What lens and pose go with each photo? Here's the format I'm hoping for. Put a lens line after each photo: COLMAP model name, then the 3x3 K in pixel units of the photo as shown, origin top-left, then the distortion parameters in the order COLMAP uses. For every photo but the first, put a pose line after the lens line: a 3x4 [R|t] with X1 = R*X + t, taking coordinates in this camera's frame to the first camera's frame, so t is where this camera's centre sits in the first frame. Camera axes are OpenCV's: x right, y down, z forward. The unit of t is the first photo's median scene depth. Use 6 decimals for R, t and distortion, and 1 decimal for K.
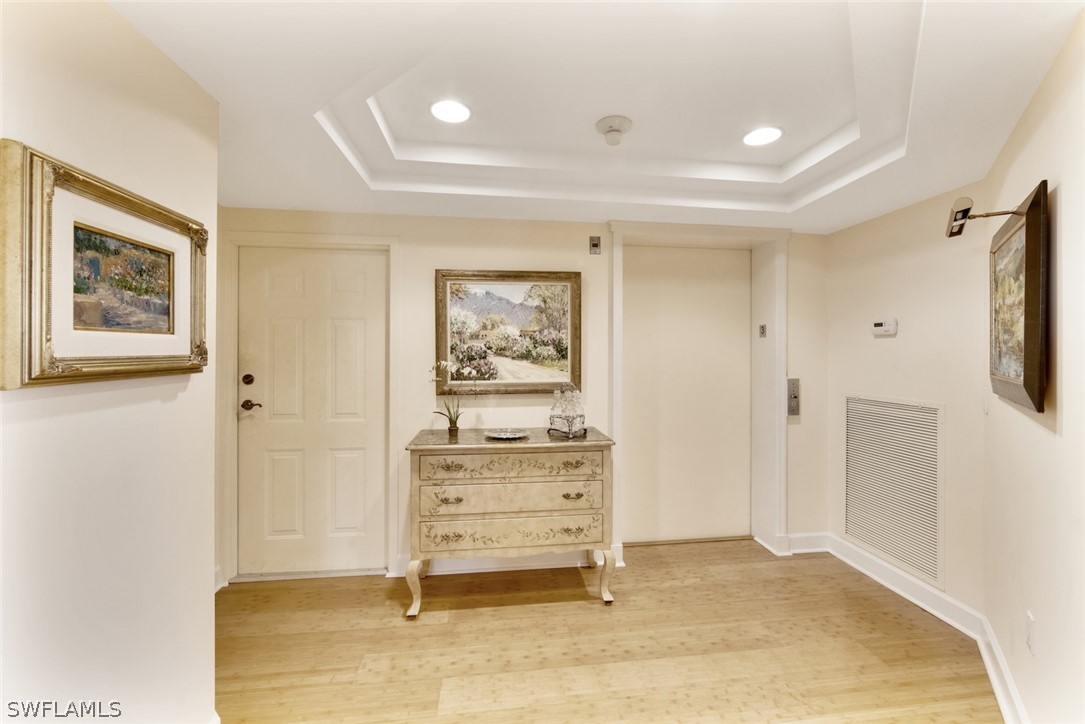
lens RADIAL K [[442.0, 0, 544.0], [0, 442.0, 357.6], [0, 0, 1]] dist [-0.004731, 0.000291]
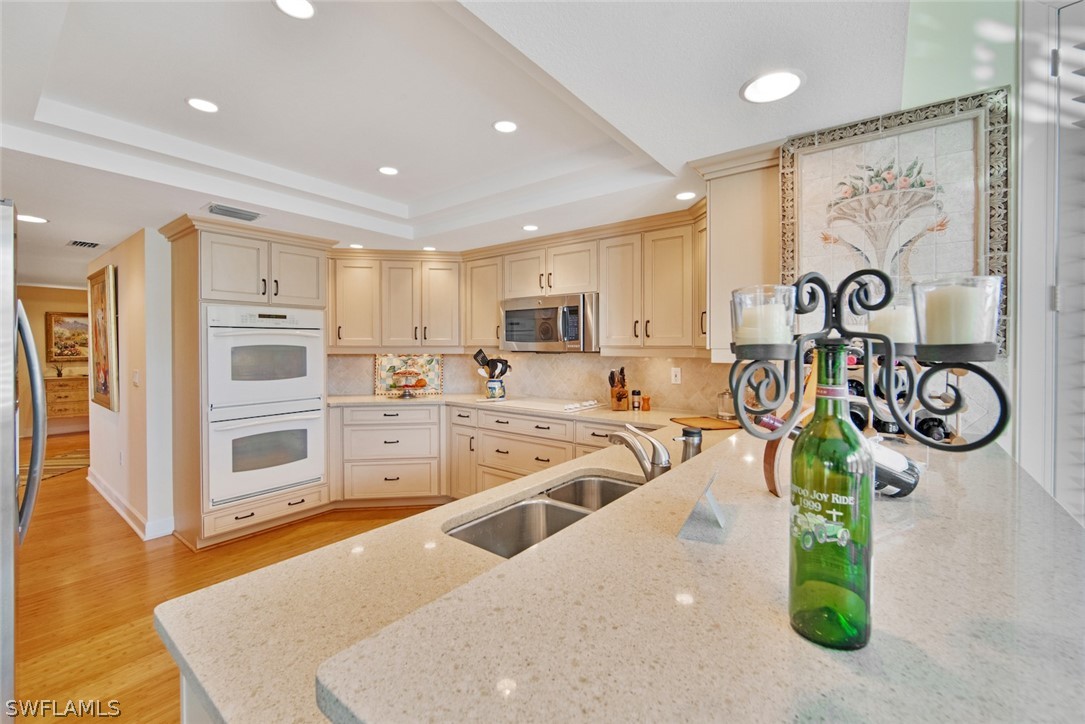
lens RADIAL K [[442.0, 0, 543.6], [0, 442.0, 350.9], [0, 0, 1]] dist [-0.004731, 0.000291]
pose [[0.703123, -0.010750, 0.710987, -0.034876], [0.002911, 0.999921, 0.012239, -0.001797], [-0.711062, -0.006536, 0.703099, -2.755845]]
